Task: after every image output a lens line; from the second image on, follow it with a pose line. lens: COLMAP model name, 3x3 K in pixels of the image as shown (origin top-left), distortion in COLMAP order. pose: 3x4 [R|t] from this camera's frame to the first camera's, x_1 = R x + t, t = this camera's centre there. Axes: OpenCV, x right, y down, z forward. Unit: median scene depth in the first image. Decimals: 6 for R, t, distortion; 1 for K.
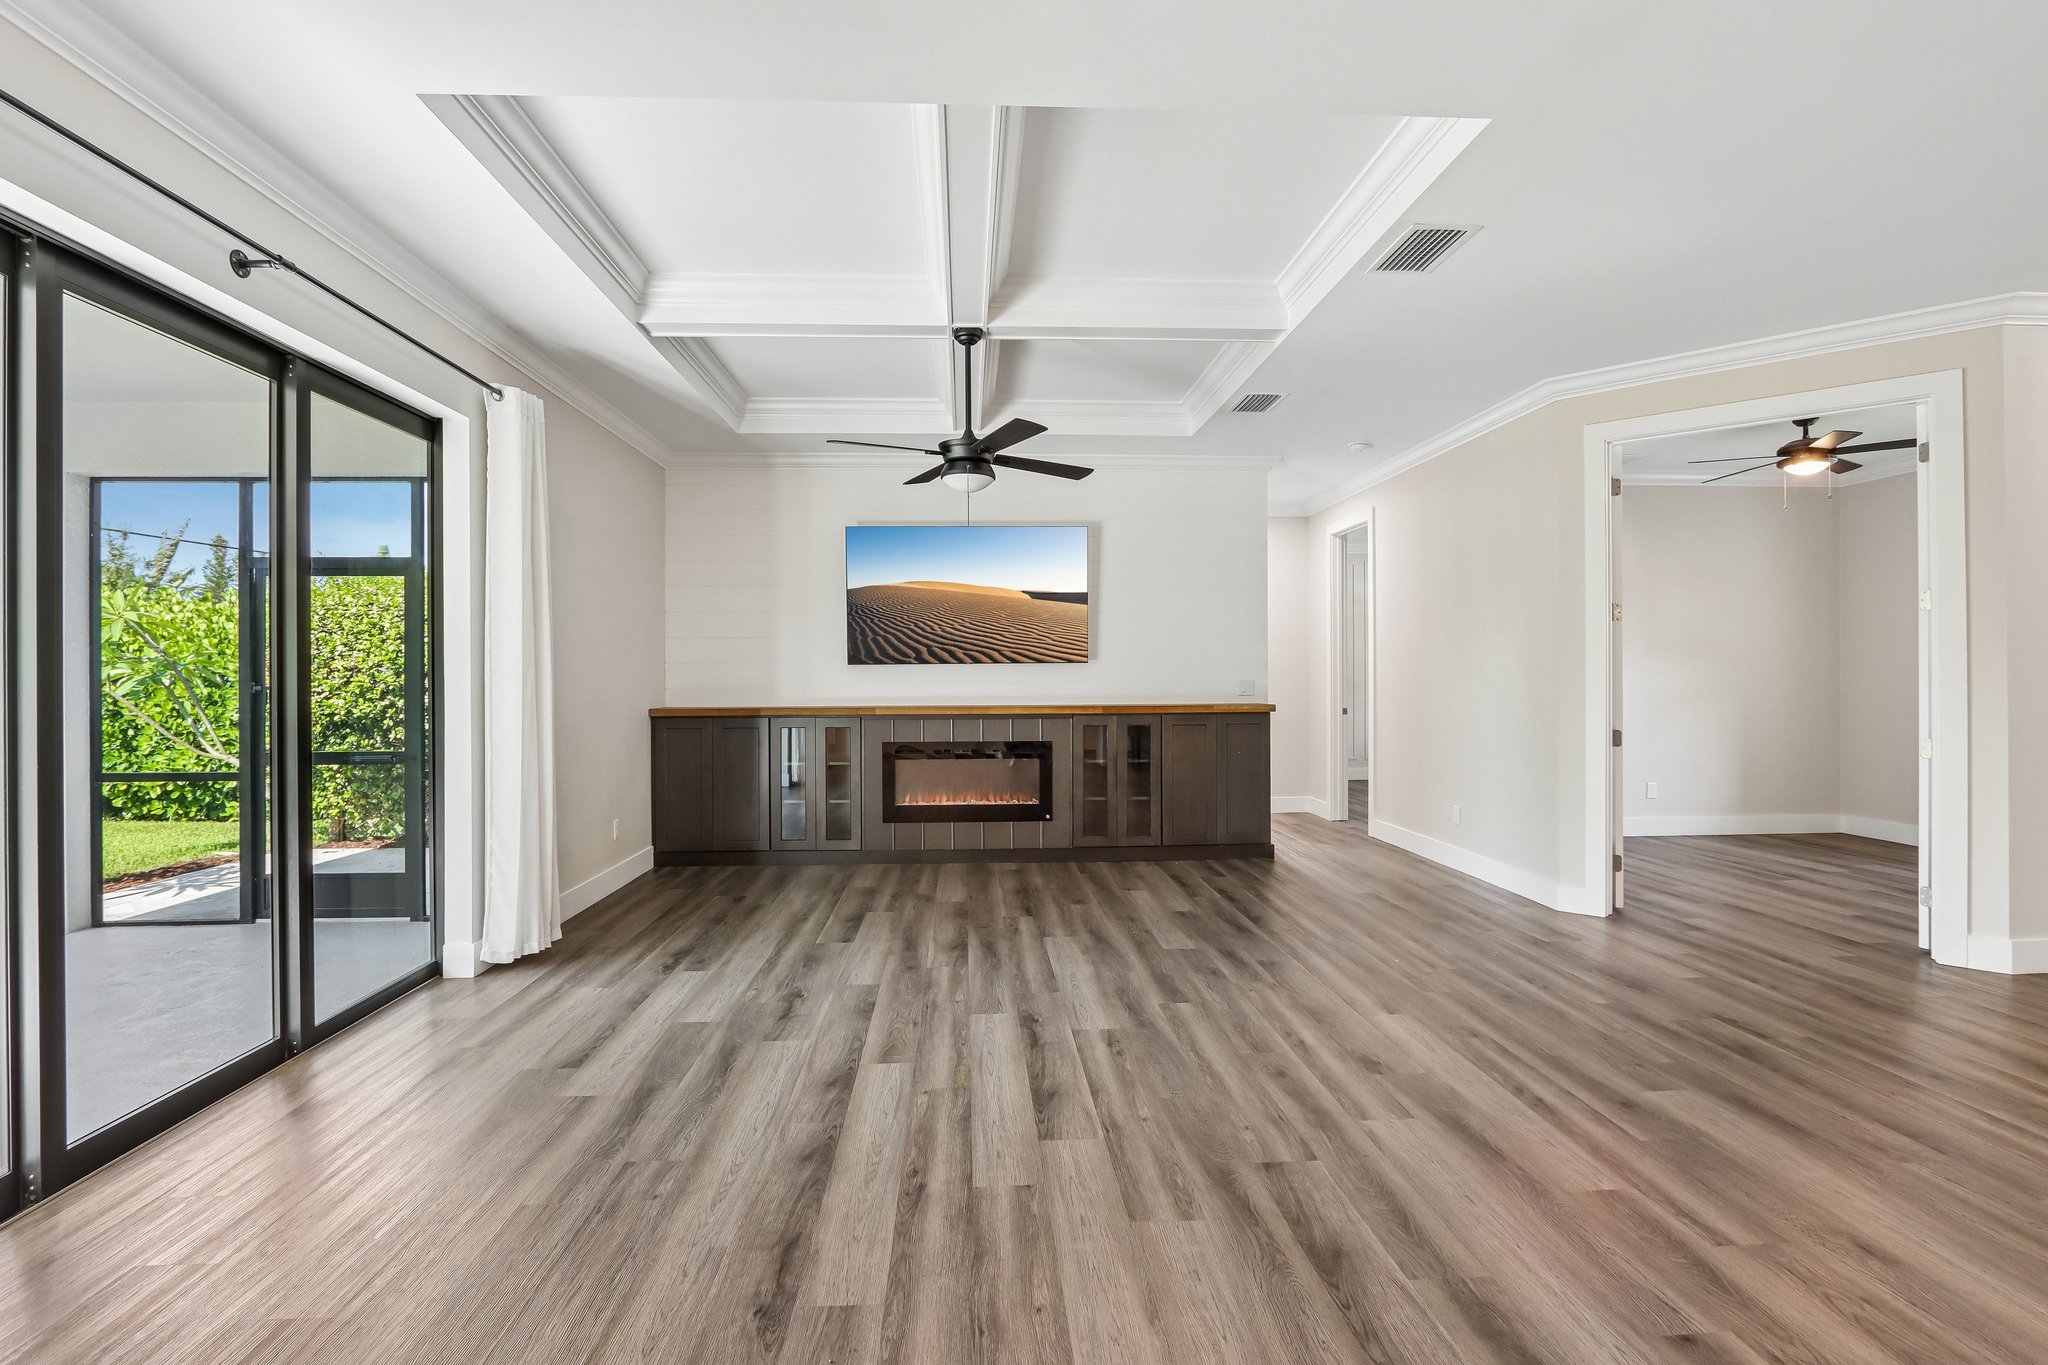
lens RADIAL K [[964.0, 0, 1024.0], [0, 964.0, 682.5], [0, 0, 1]] dist [-0.003084, 0.000096]
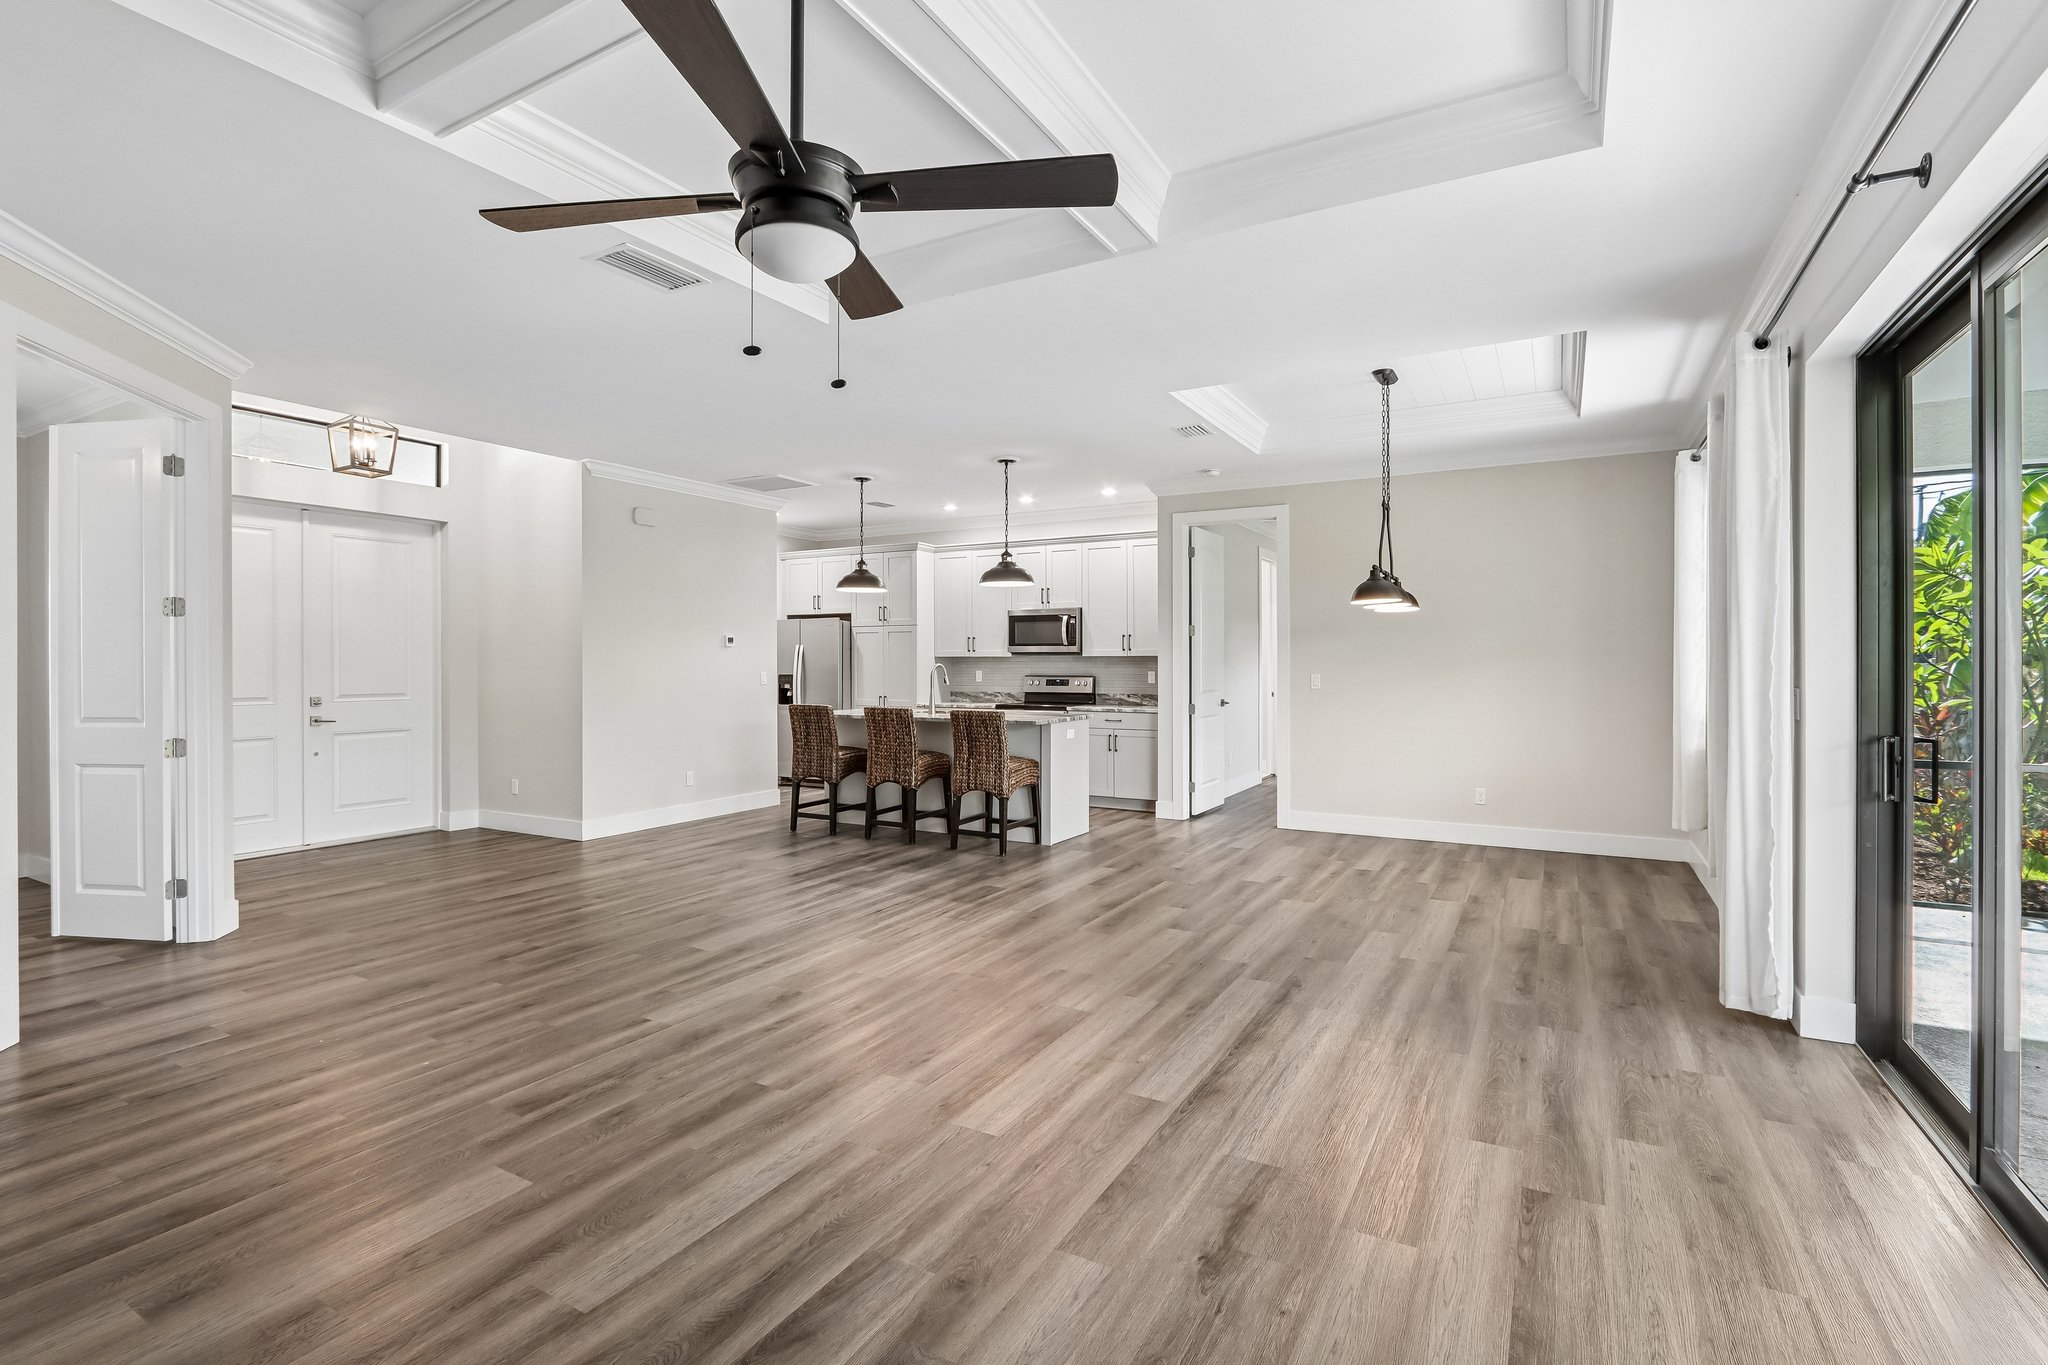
lens RADIAL K [[964.0, 0, 1024.0], [0, 964.0, 682.5], [0, 0, 1]] dist [-0.003084, 0.000096]
pose [[-0.844220, -0.003353, 0.535986, -0.480389], [0.008812, 0.999758, 0.020134, -0.017681], [-0.535924, 0.021721, -0.843987, 1.657243]]
